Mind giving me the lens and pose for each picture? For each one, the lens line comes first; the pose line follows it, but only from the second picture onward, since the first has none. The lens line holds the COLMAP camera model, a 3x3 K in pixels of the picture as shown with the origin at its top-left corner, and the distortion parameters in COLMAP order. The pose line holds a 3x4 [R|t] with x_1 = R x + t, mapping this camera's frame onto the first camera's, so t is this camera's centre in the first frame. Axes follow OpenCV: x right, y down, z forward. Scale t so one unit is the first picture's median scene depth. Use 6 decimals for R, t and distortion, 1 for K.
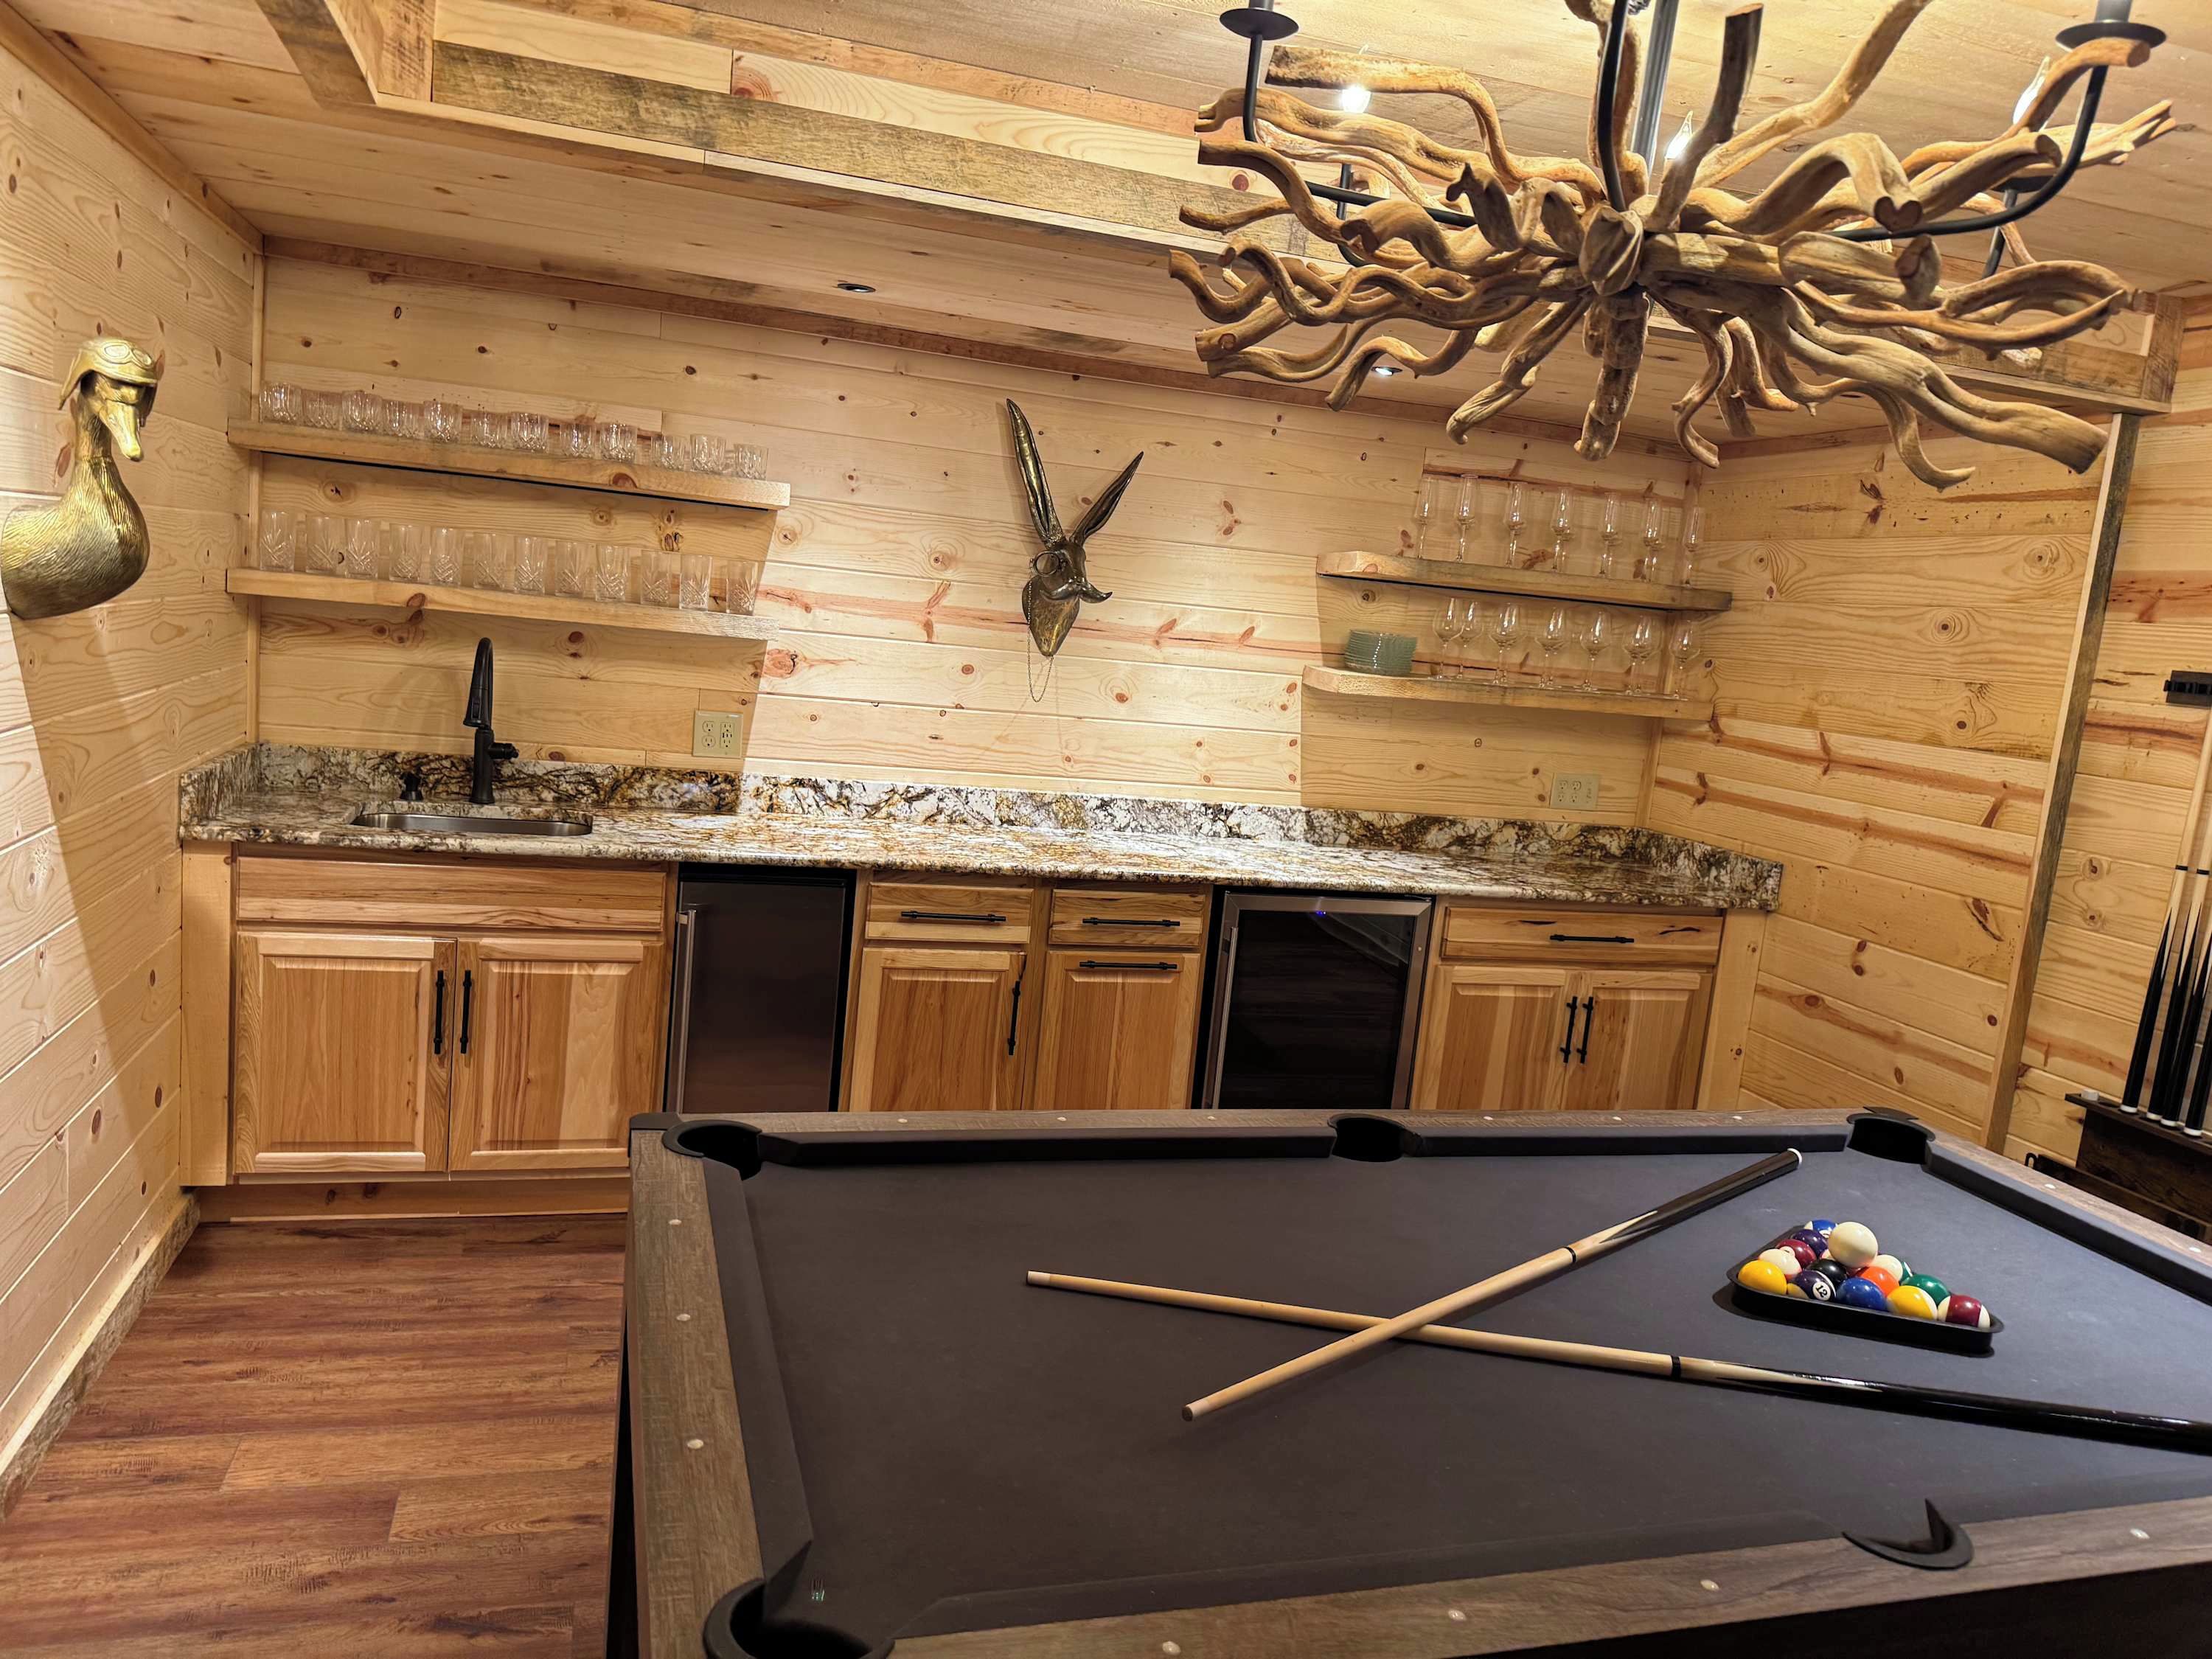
lens RADIAL K [[1572.6, 0, 1098.6], [0, 1572.6, 829.7], [0, 0, 1]] dist [0.035013, -0.003598]
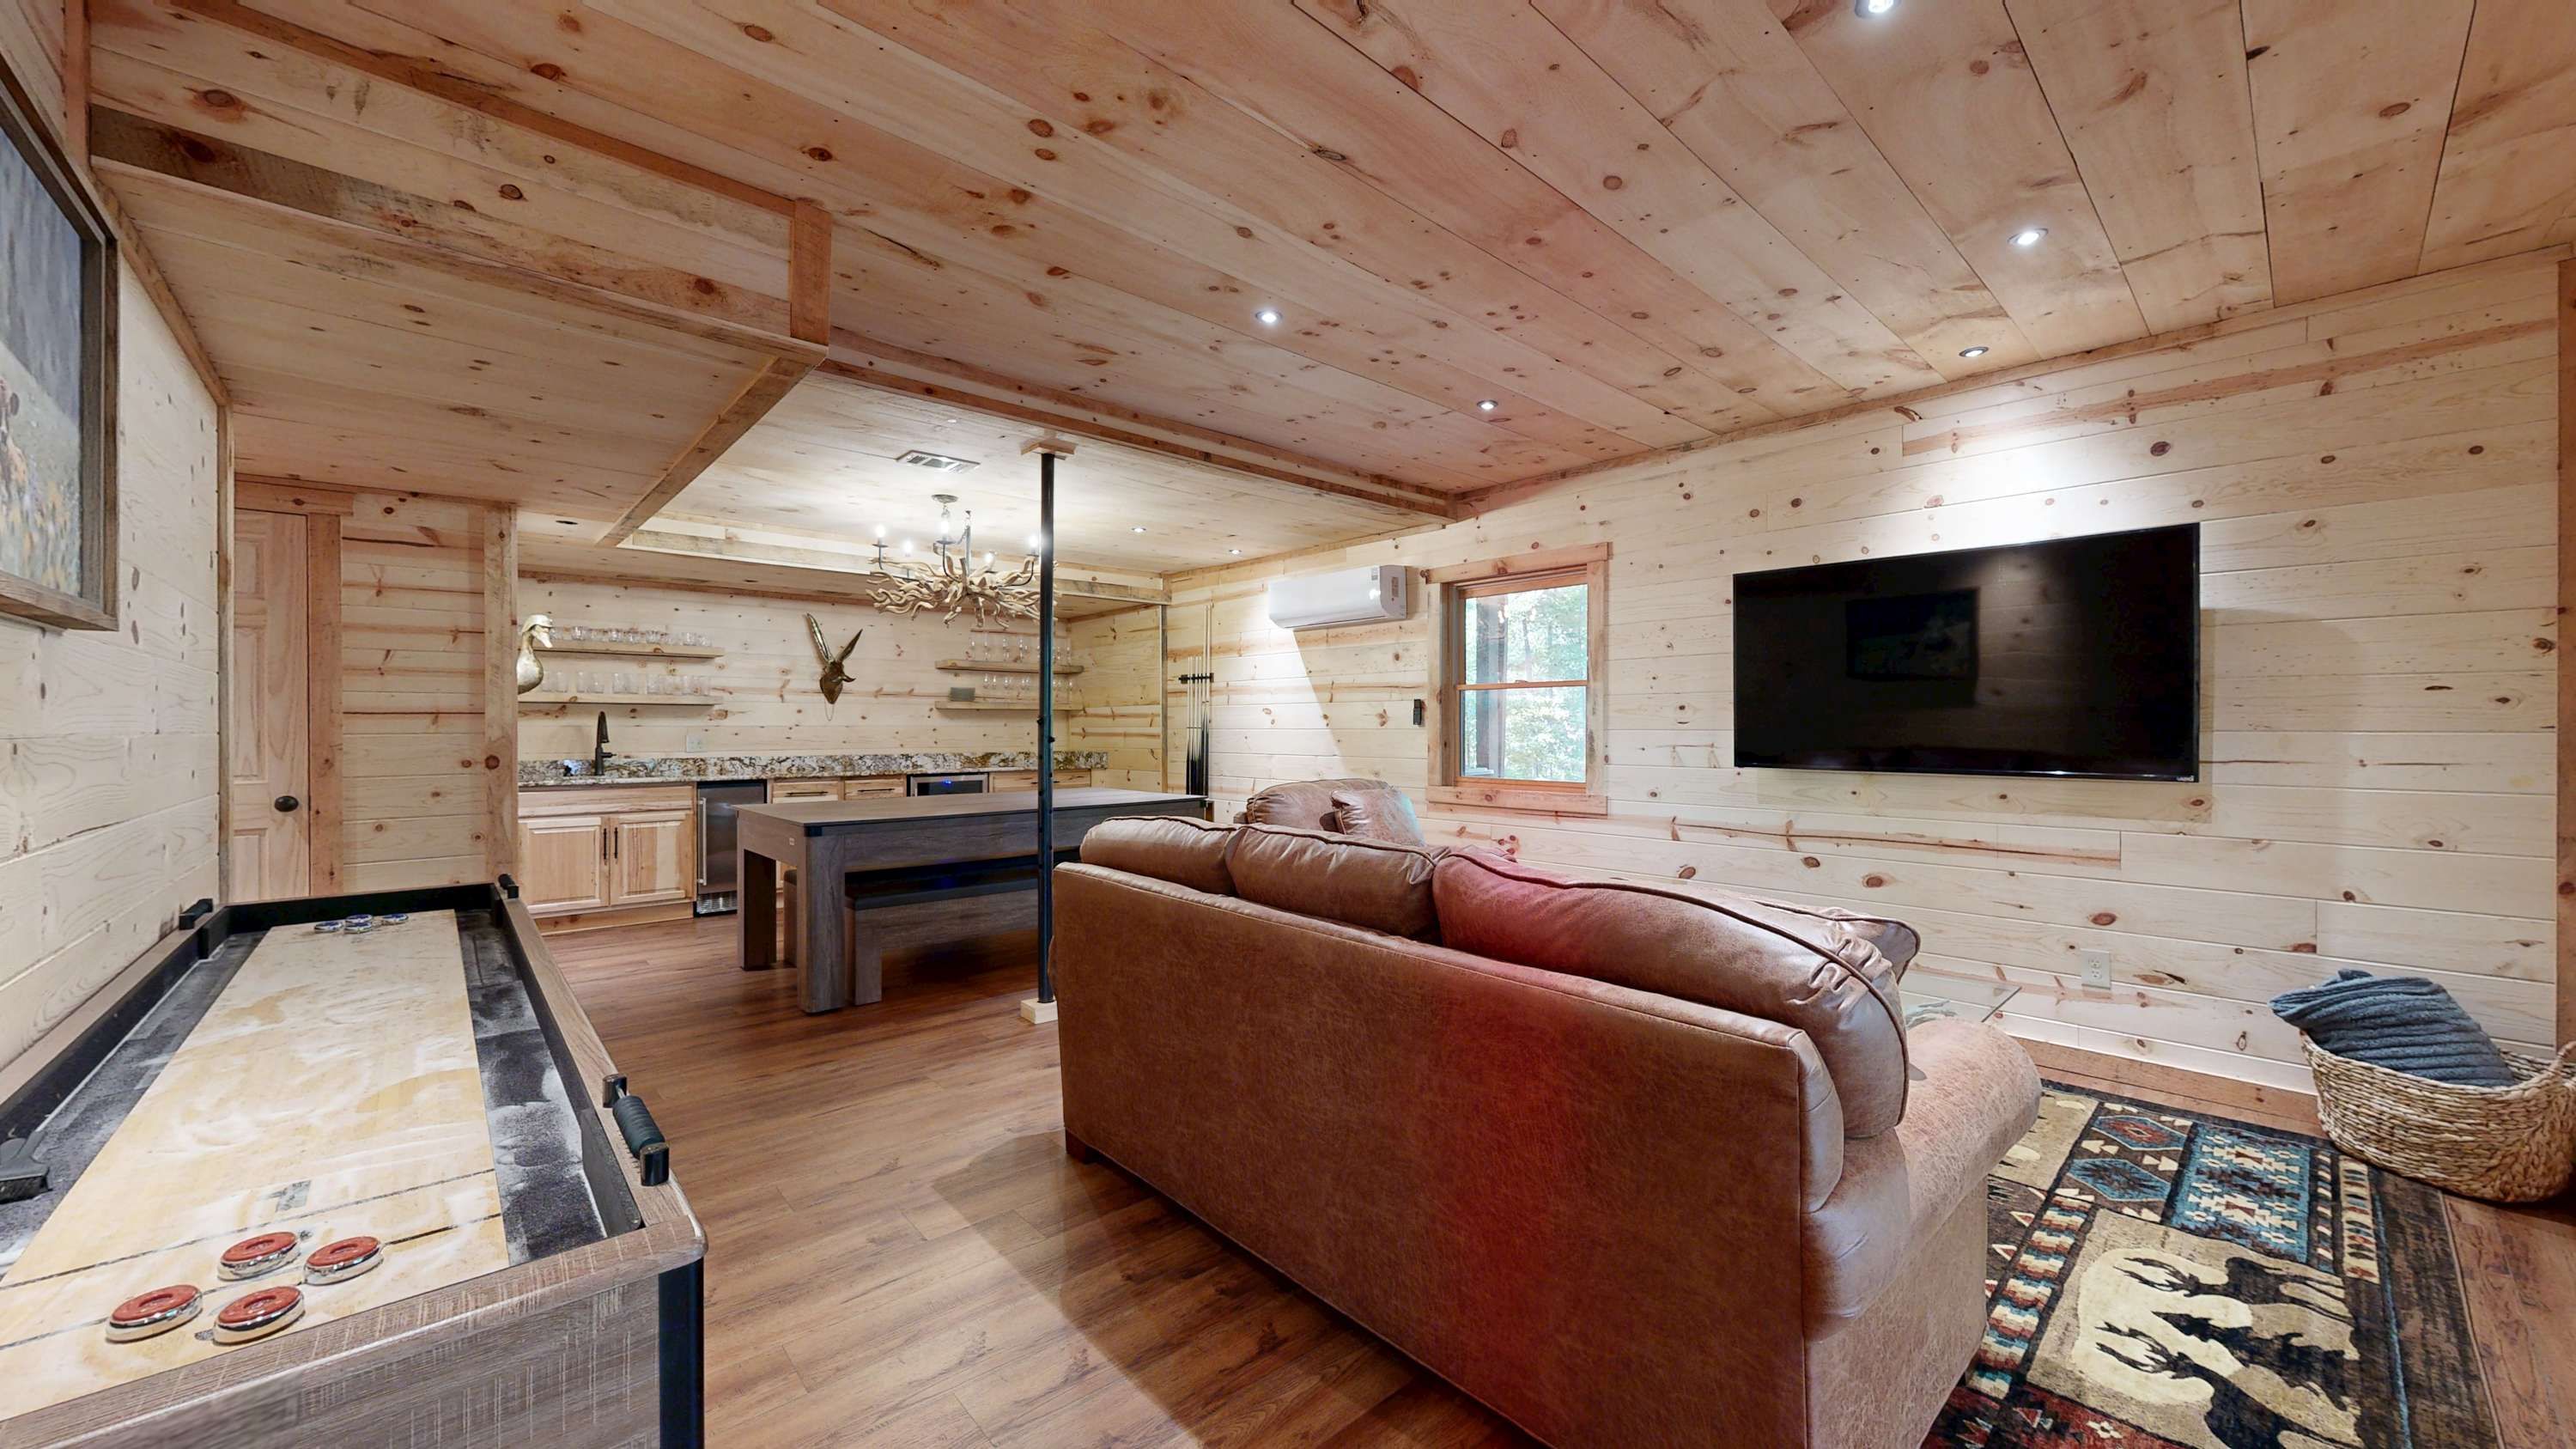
lens RADIAL K [[942.1, 0, 1287.7], [0, 942.1, 733.2], [0, 0, 1]] dist [-0.003102, -0.000194]
pose [[0.898164, -0.099407, 0.428276, -0.030107], [0.146894, 0.985976, -0.079207, 0.204752], [-0.414396, 0.134052, 0.900170, -0.874733]]
